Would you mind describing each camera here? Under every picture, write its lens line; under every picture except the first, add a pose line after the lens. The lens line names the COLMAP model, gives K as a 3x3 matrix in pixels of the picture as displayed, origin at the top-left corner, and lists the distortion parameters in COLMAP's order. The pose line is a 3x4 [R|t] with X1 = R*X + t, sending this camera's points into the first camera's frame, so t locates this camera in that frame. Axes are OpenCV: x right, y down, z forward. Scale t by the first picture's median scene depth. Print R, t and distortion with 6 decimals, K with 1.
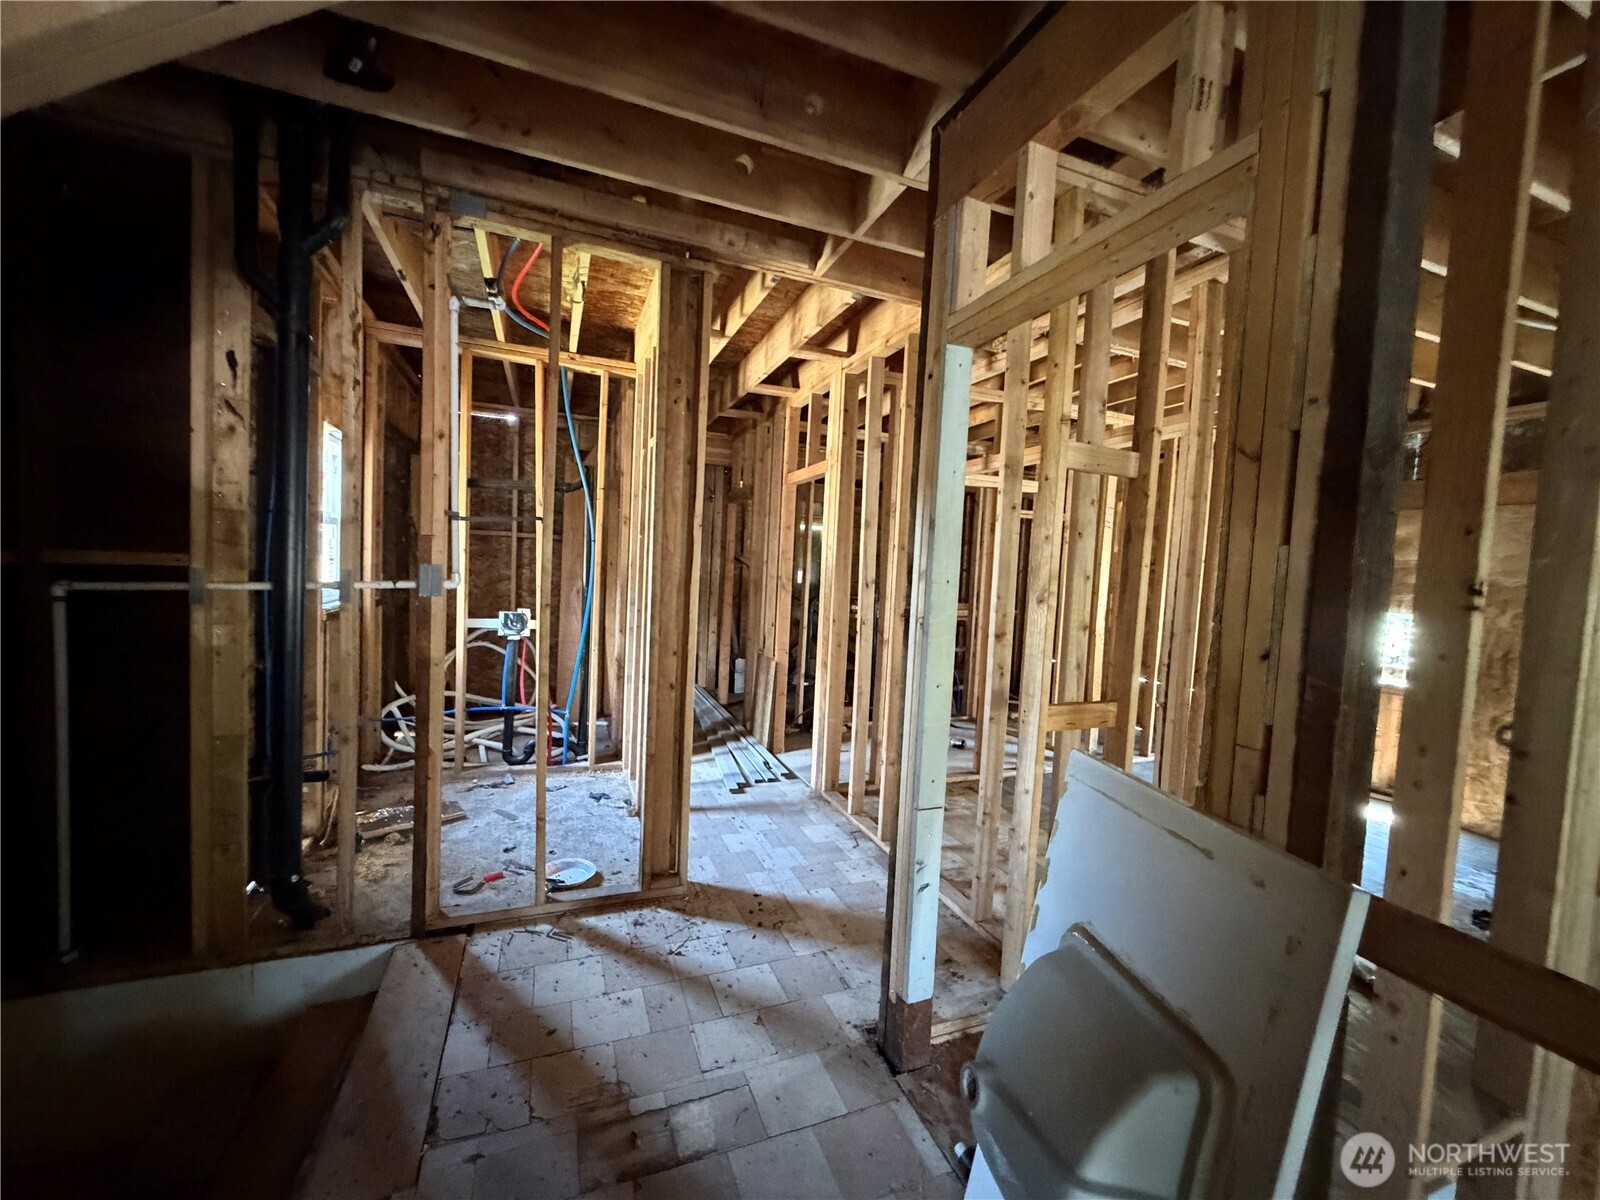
lens RADIAL K [[638.9, 0, 800.0], [0, 638.9, 600.0], [0, 0, 1]] dist [-0.000171, -0.000181]
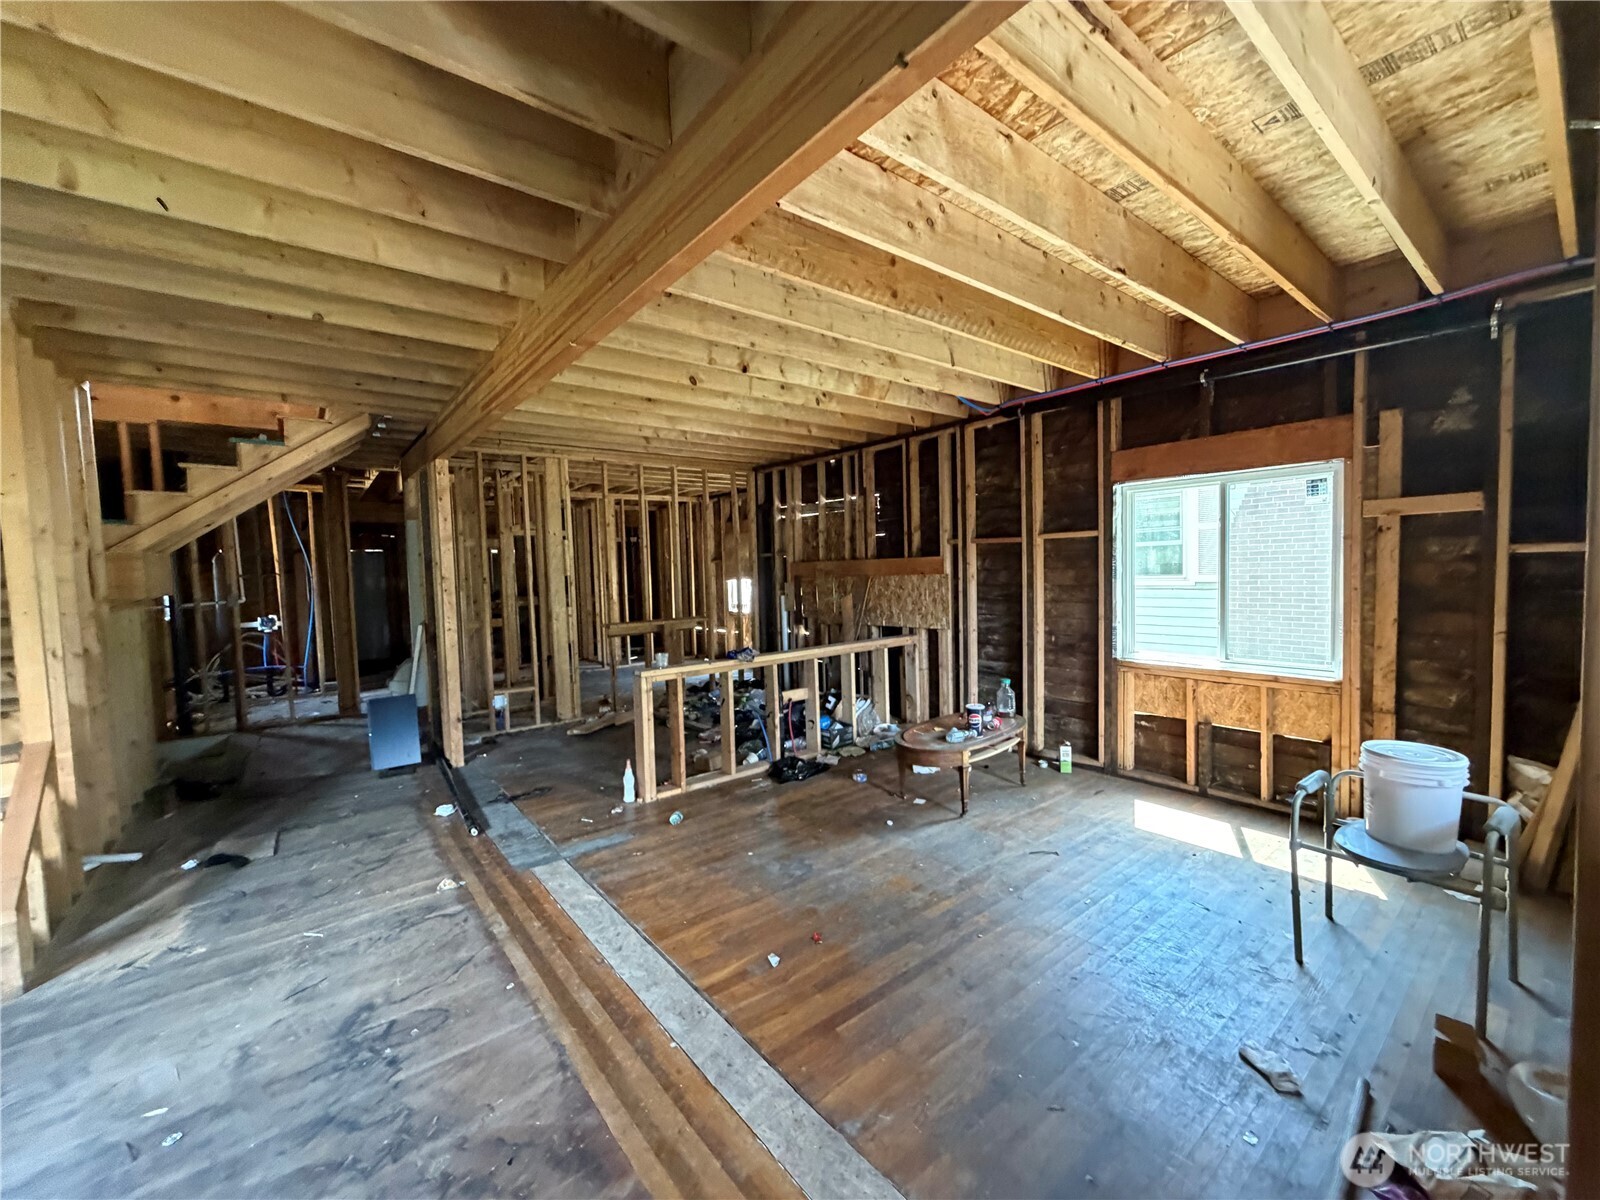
lens RADIAL K [[638.9, 0, 800.0], [0, 638.9, 600.0], [0, 0, 1]] dist [-0.000171, -0.000181]
pose [[0.954901, -0.092942, 0.282002, 0.554287], [0.092316, 0.995609, 0.015534, 0.084850], [-0.282207, 0.011200, 0.959288, -1.313659]]
